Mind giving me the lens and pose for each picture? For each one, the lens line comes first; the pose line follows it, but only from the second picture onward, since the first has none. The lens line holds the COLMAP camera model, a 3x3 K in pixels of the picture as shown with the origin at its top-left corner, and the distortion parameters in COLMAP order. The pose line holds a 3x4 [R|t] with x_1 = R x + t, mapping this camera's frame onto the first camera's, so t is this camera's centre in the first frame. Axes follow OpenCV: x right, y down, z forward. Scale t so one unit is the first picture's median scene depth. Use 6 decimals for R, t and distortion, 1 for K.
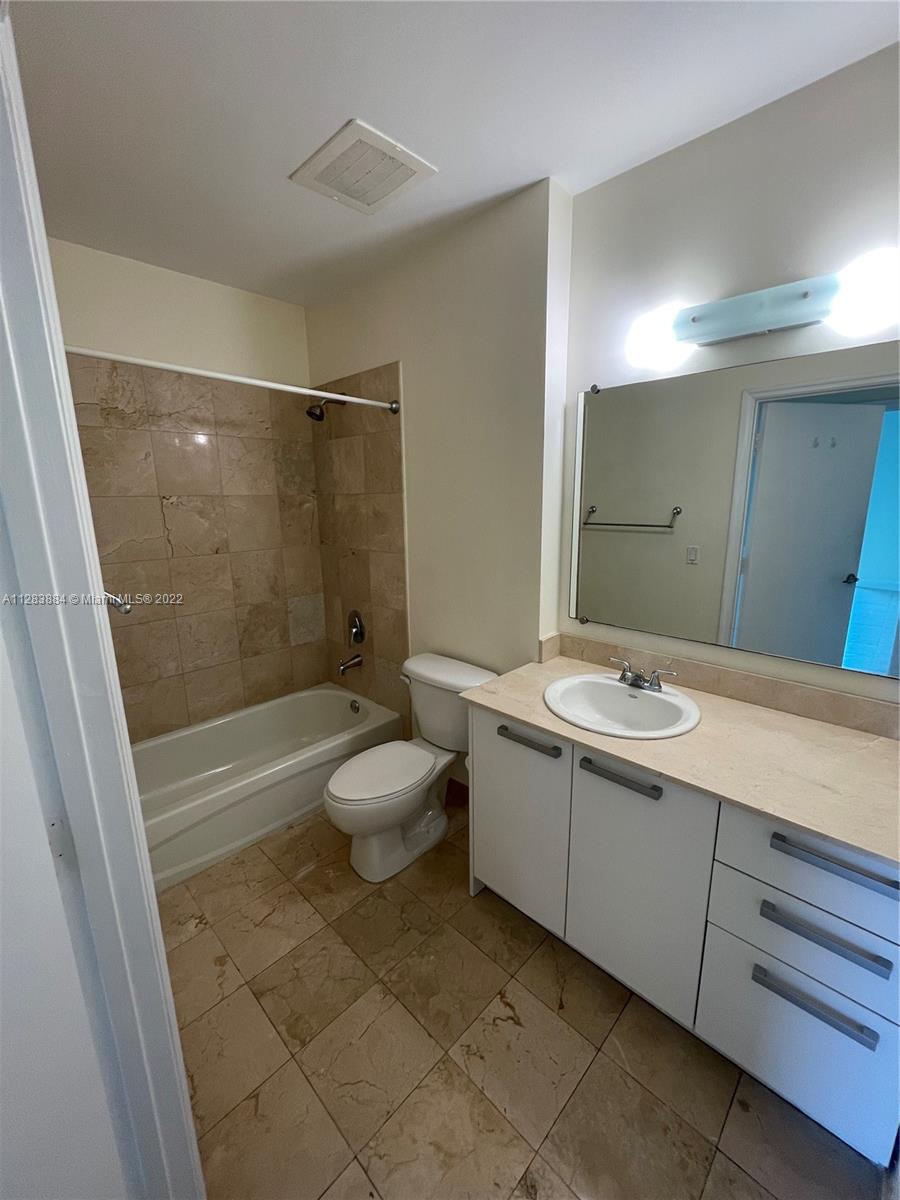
lens RADIAL K [[485.6, 0, 453.6], [0, 485.6, 600.3], [0, 0, 1]] dist [-0.001144, -0.000568]
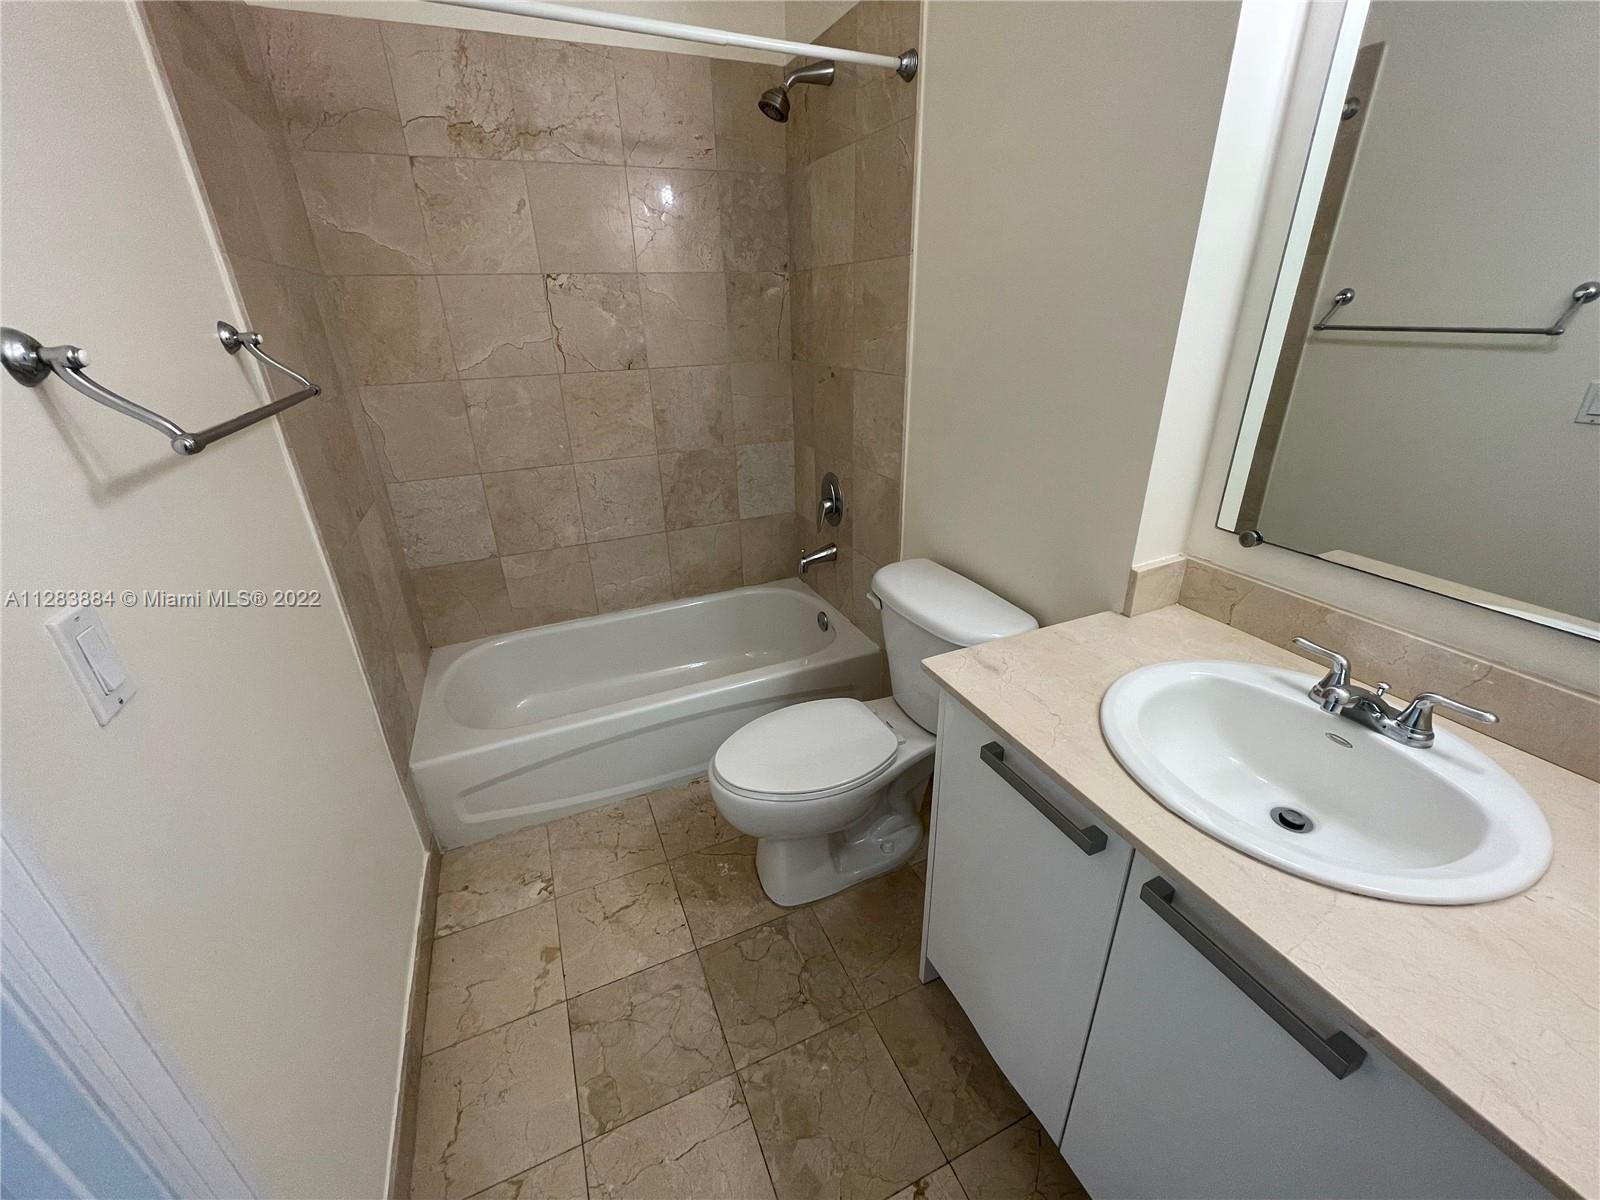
lens RADIAL K [[647.5, 0, 796.7], [0, 647.5, 597.4], [0, 0, 1]] dist [-0.001144, -0.000568]
pose [[0.924154, 0.146156, -0.352956, 0.091863], [-0.066697, 0.971459, 0.227638, -0.012319], [0.376153, -0.186832, 0.907526, 0.270855]]
